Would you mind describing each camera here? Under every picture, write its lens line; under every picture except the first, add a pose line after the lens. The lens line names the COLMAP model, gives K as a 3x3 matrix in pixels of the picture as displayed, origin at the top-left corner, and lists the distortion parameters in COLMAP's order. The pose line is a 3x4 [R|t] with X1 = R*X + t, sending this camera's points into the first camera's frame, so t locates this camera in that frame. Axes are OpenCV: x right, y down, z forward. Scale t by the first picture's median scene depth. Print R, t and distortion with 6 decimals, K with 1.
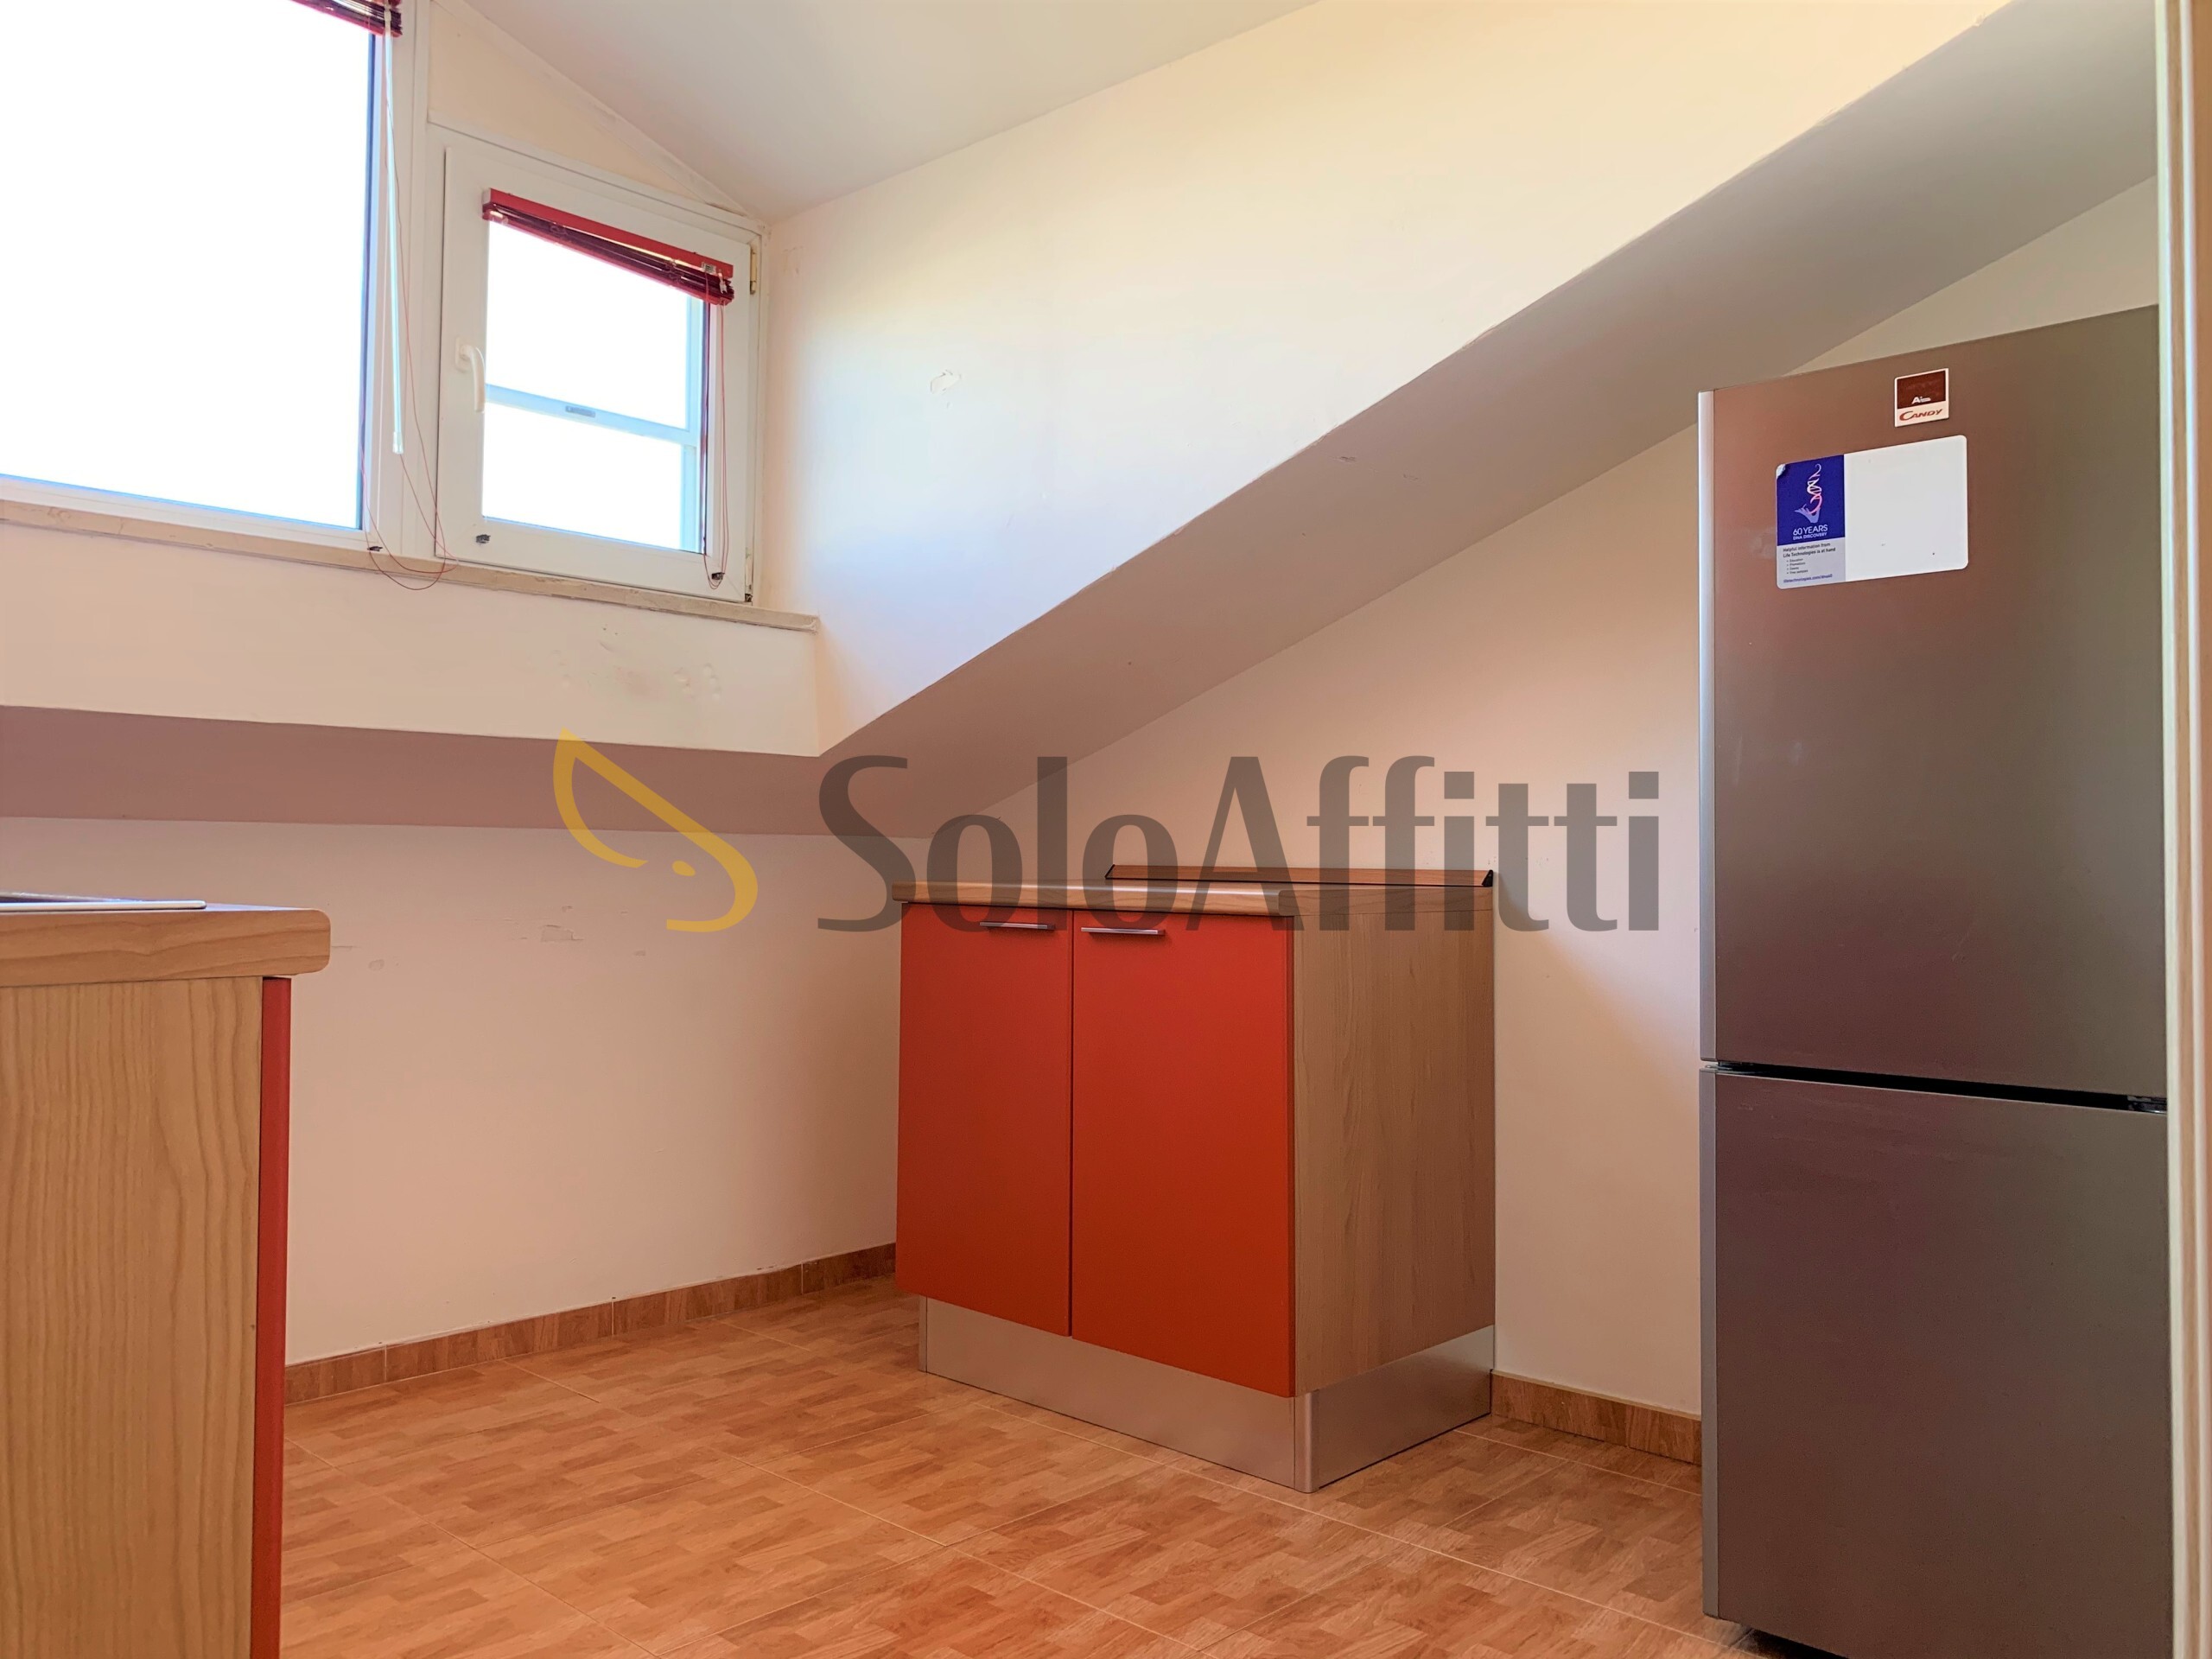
lens RADIAL K [[1737.6, 0, 1107.6], [0, 1737.6, 814.3], [0, 0, 1]] dist [0.026840, -0.008719]
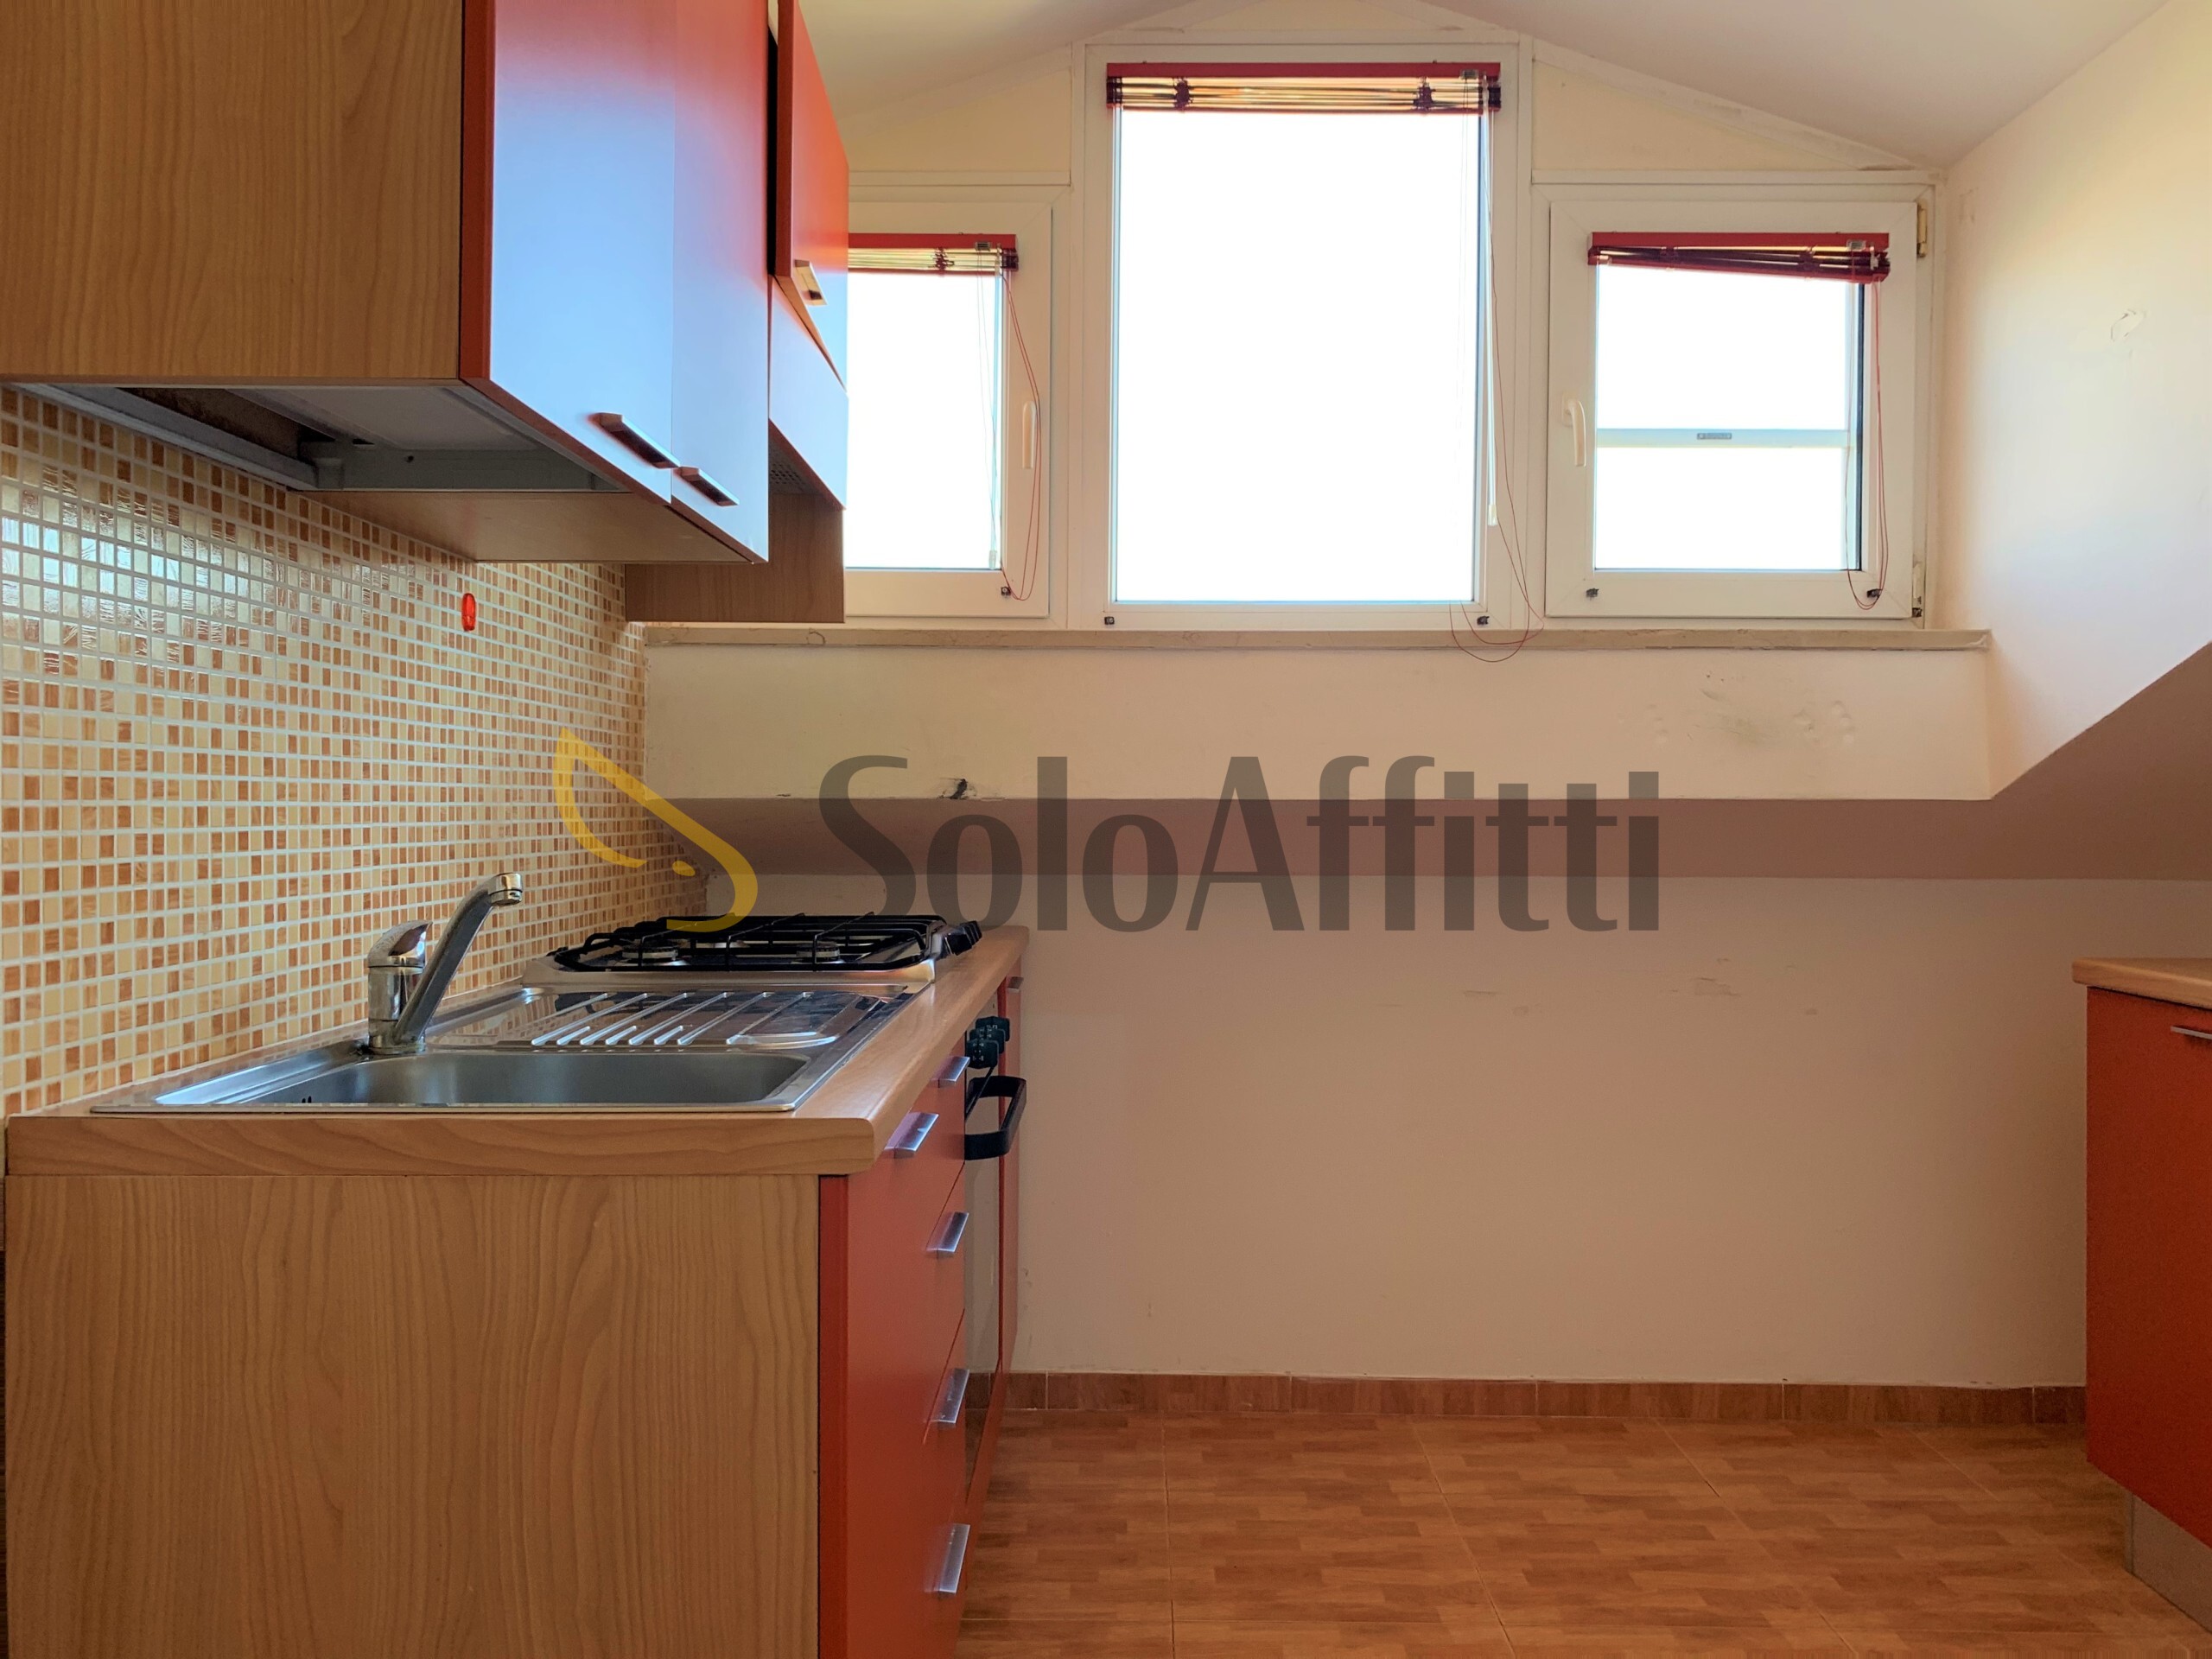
lens RADIAL K [[1737.6, 0, 1107.6], [0, 1737.6, 814.3], [0, 0, 1]] dist [0.026840, -0.008719]
pose [[0.677574, -0.004292, -0.735442, 0.177564], [0.027229, 0.999444, 0.019254, -0.058090], [0.734950, -0.033072, 0.677314, 0.125108]]
